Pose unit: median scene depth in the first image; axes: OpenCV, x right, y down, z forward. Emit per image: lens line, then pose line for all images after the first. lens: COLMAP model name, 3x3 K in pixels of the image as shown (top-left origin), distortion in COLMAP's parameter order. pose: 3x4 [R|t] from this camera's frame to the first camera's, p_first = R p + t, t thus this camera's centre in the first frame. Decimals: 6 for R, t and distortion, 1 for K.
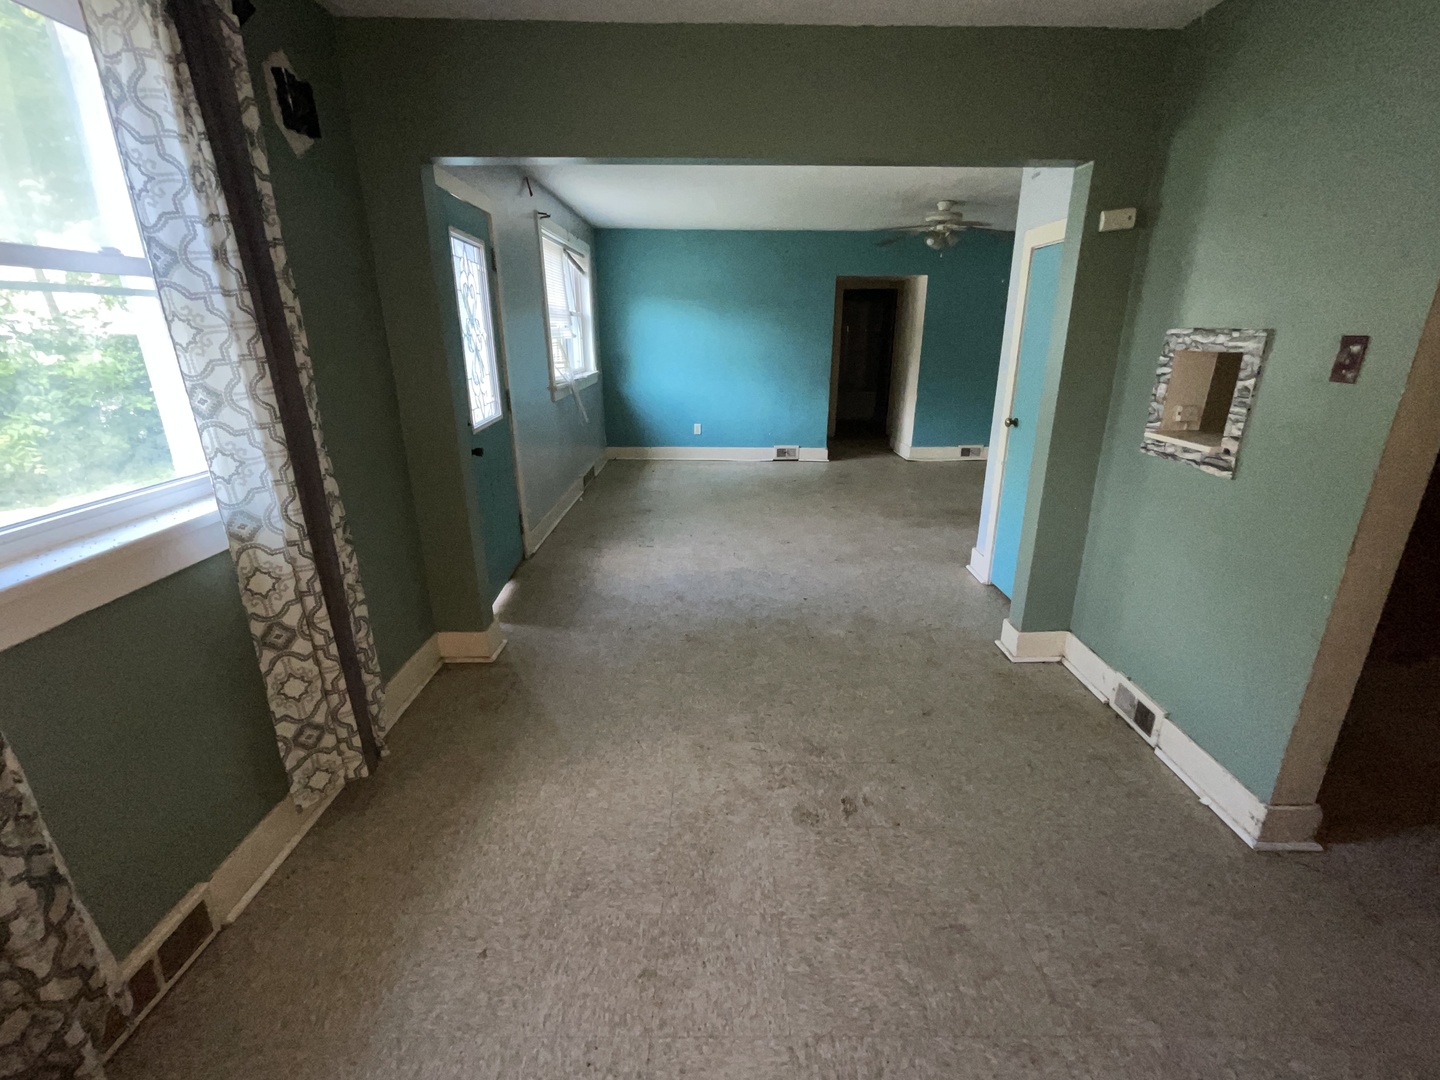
lens RADIAL K [[626.5, 0, 720.0], [0, 626.5, 540.0], [0, 0, 1]] dist [0.000534, 0.000053]
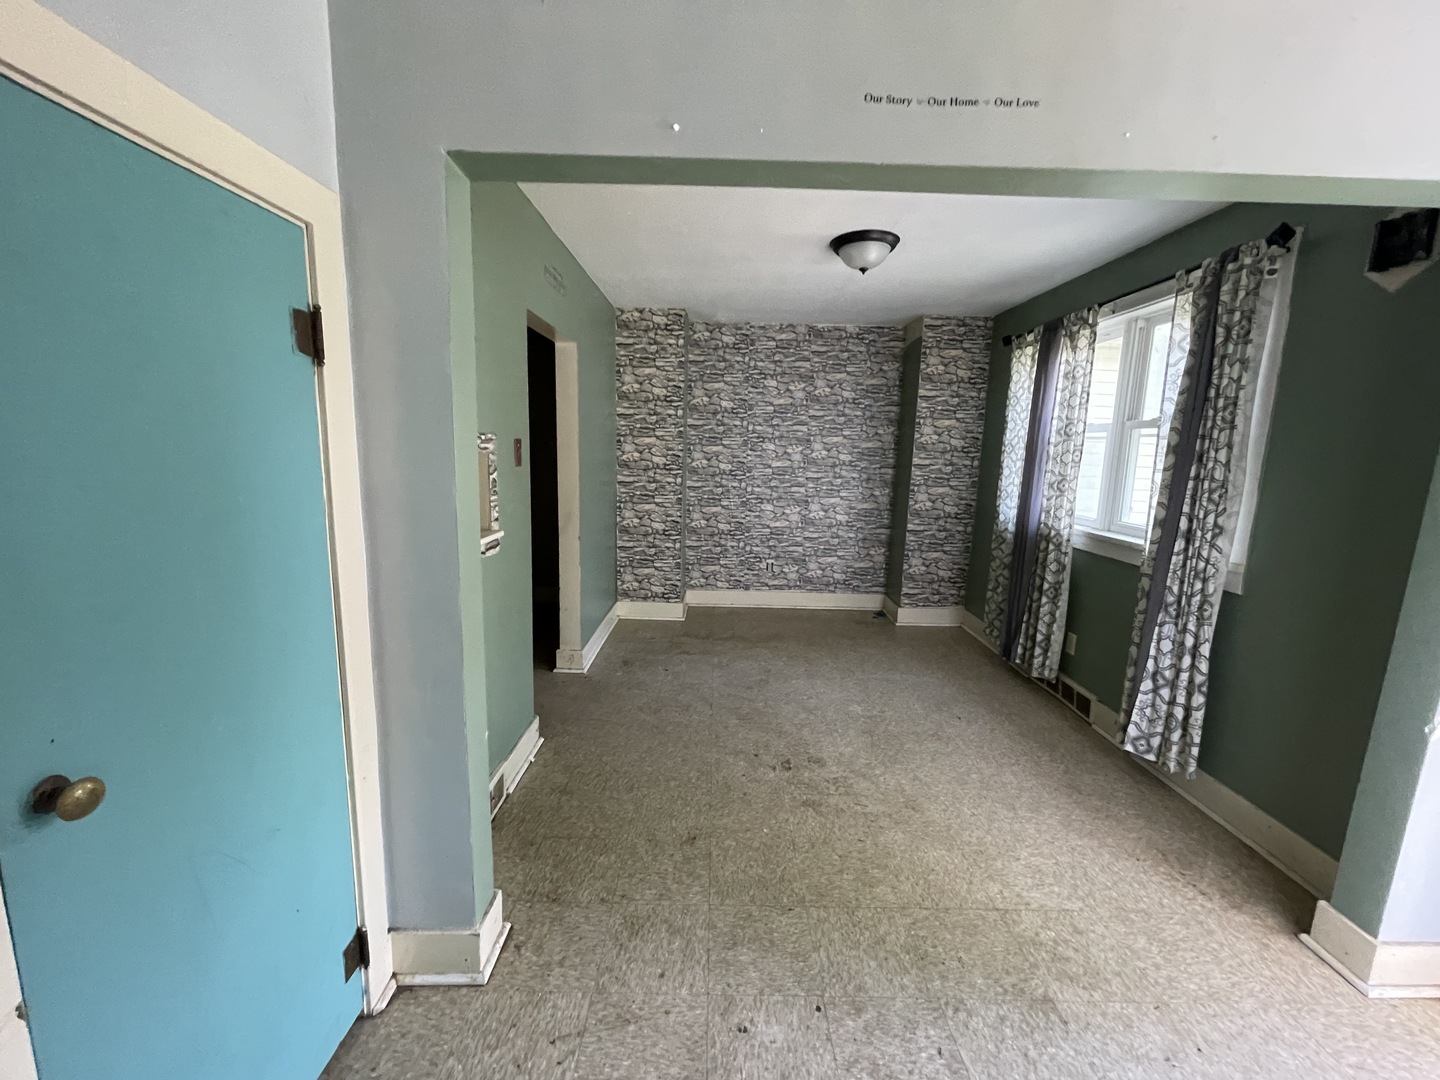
lens RADIAL K [[613.4, 0, 720.0], [0, 613.4, 540.0], [0, 0, 1]] dist [-0.000464, 0.000580]
pose [[-0.999615, -0.024580, -0.012888, 0.392559], [-0.027753, 0.887819, 0.459356, -0.669770], [0.000151, 0.459536, -0.888159, 2.027951]]
